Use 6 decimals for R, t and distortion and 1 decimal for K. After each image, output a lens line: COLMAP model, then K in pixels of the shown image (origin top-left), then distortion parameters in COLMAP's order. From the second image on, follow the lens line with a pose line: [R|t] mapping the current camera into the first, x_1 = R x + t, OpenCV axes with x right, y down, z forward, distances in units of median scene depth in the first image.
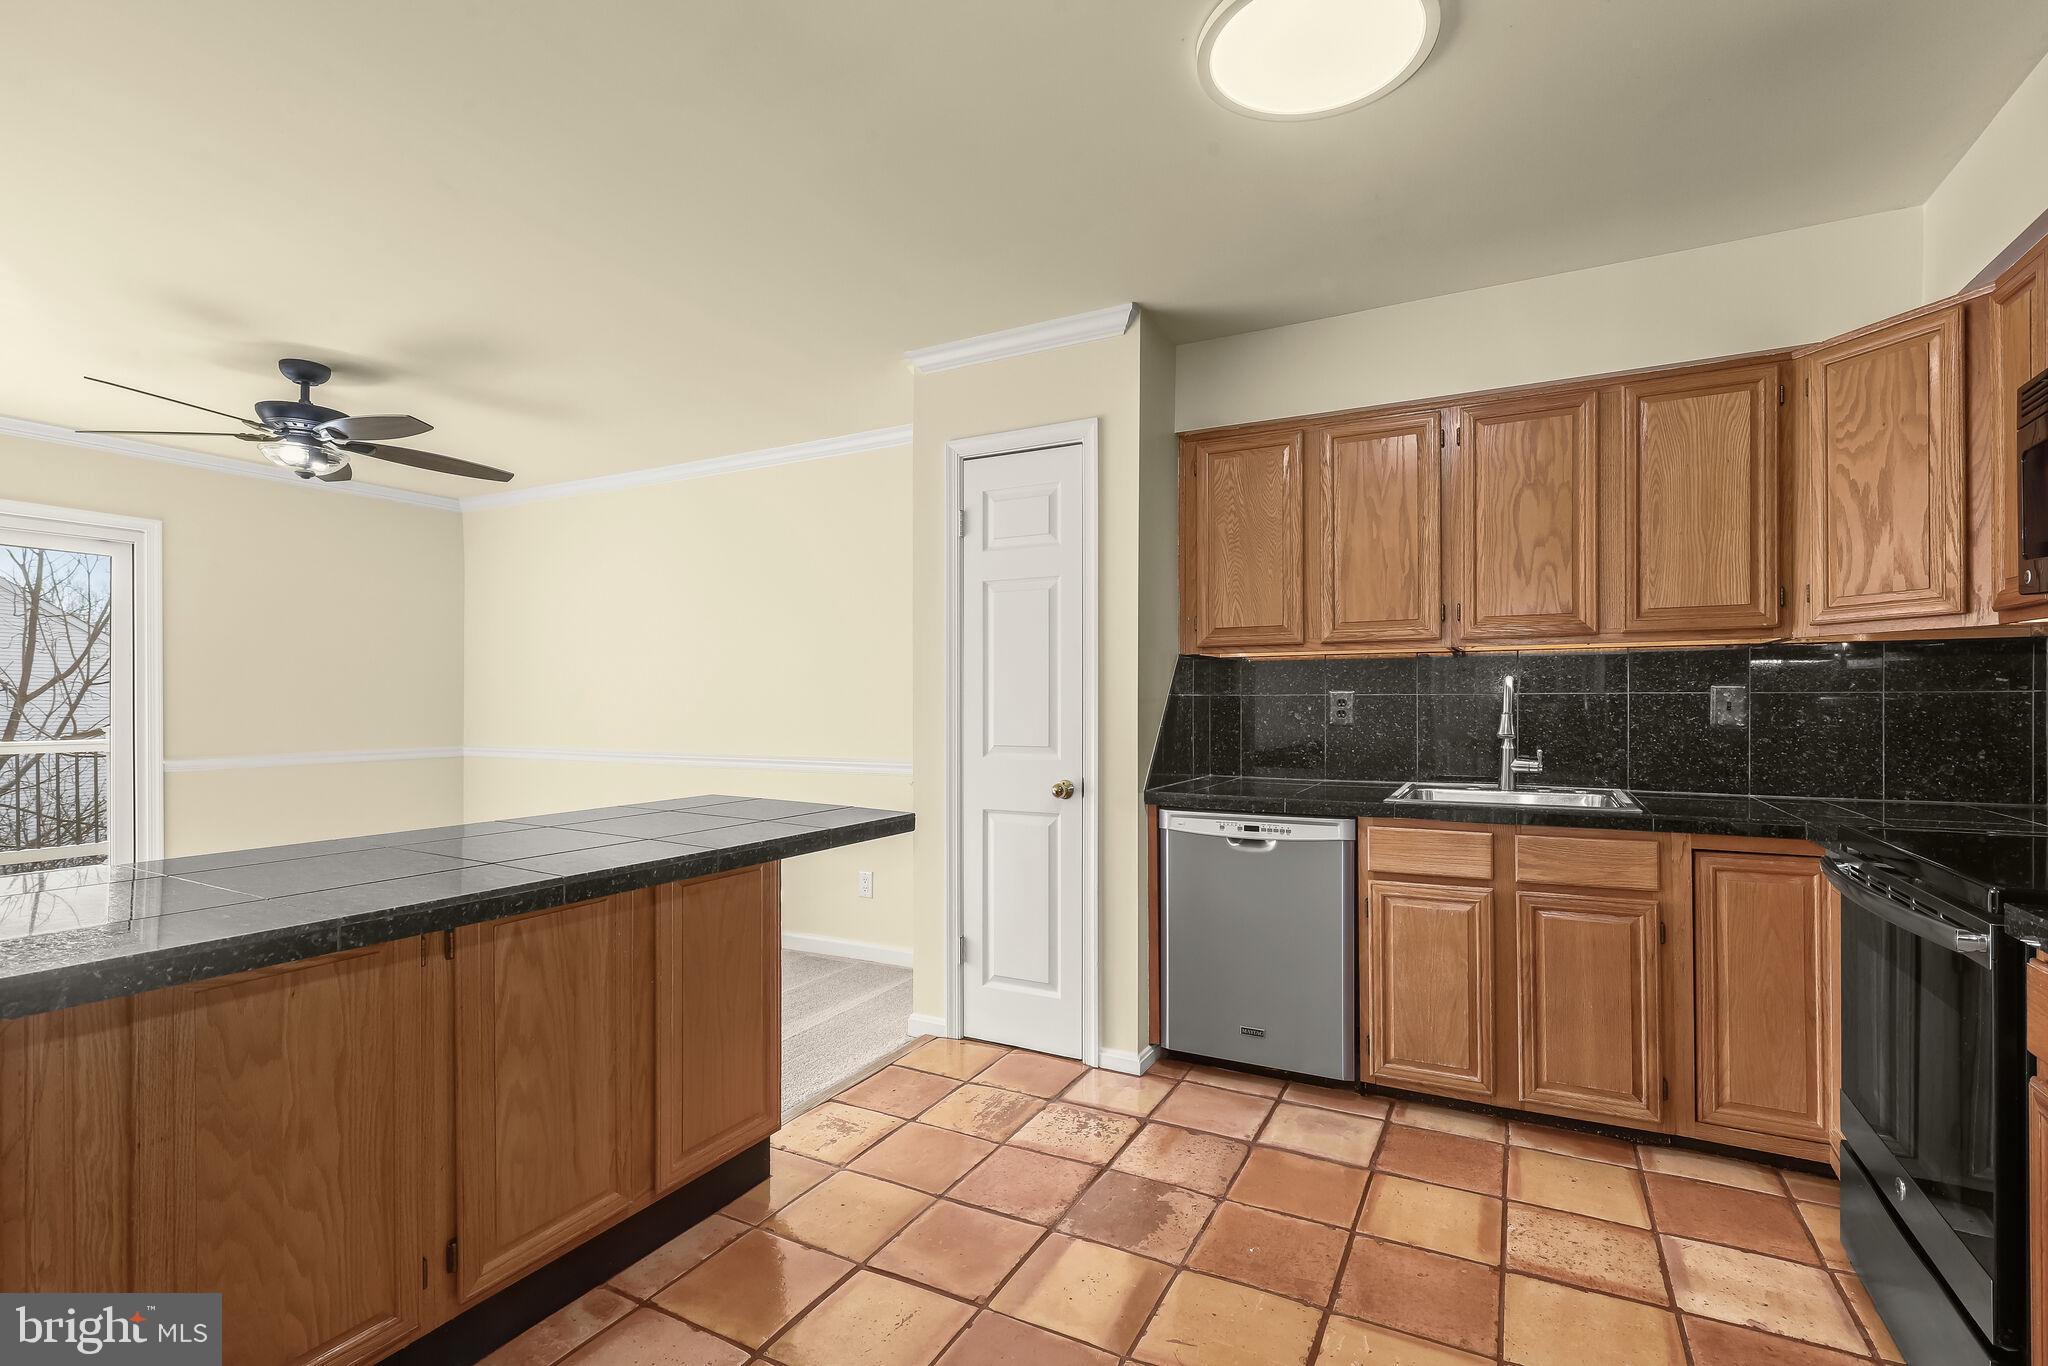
lens RADIAL K [[940.2, 0, 1039.9], [0, 940.2, 695.1], [0, 0, 1]] dist [0.002208, 0.000007]
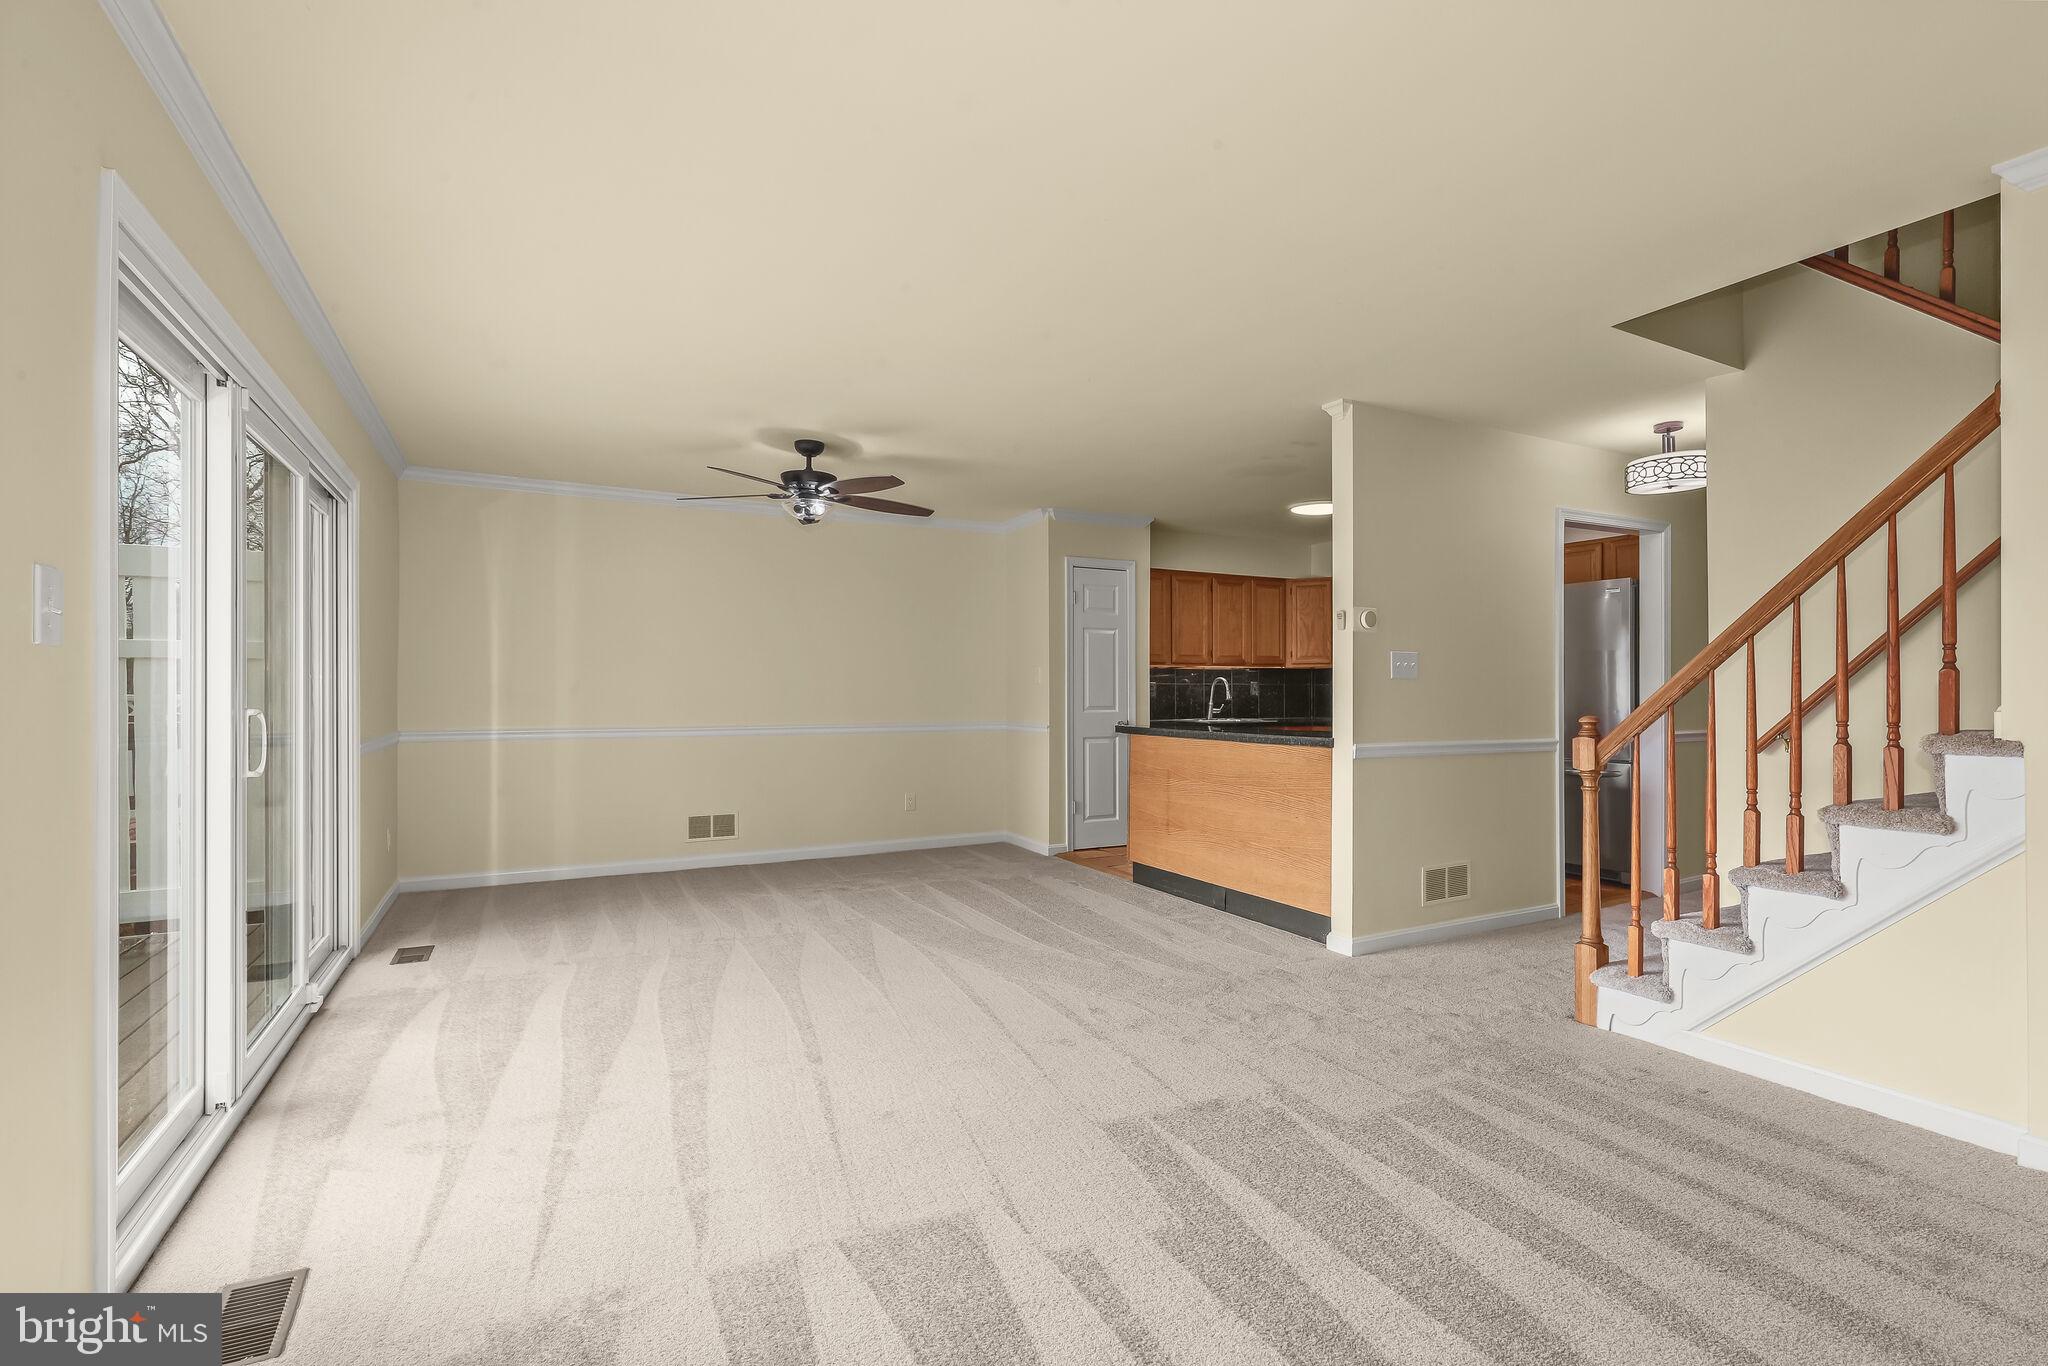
lens RADIAL K [[940.2, 0, 1039.9], [0, 940.2, 695.1], [0, 0, 1]] dist [0.002208, 0.000007]
pose [[0.555568, -0.000516, 0.831471, -2.035450], [-0.004998, 0.999980, 0.003961, 0.022896], [-0.831456, -0.006356, 0.555554, -0.082757]]
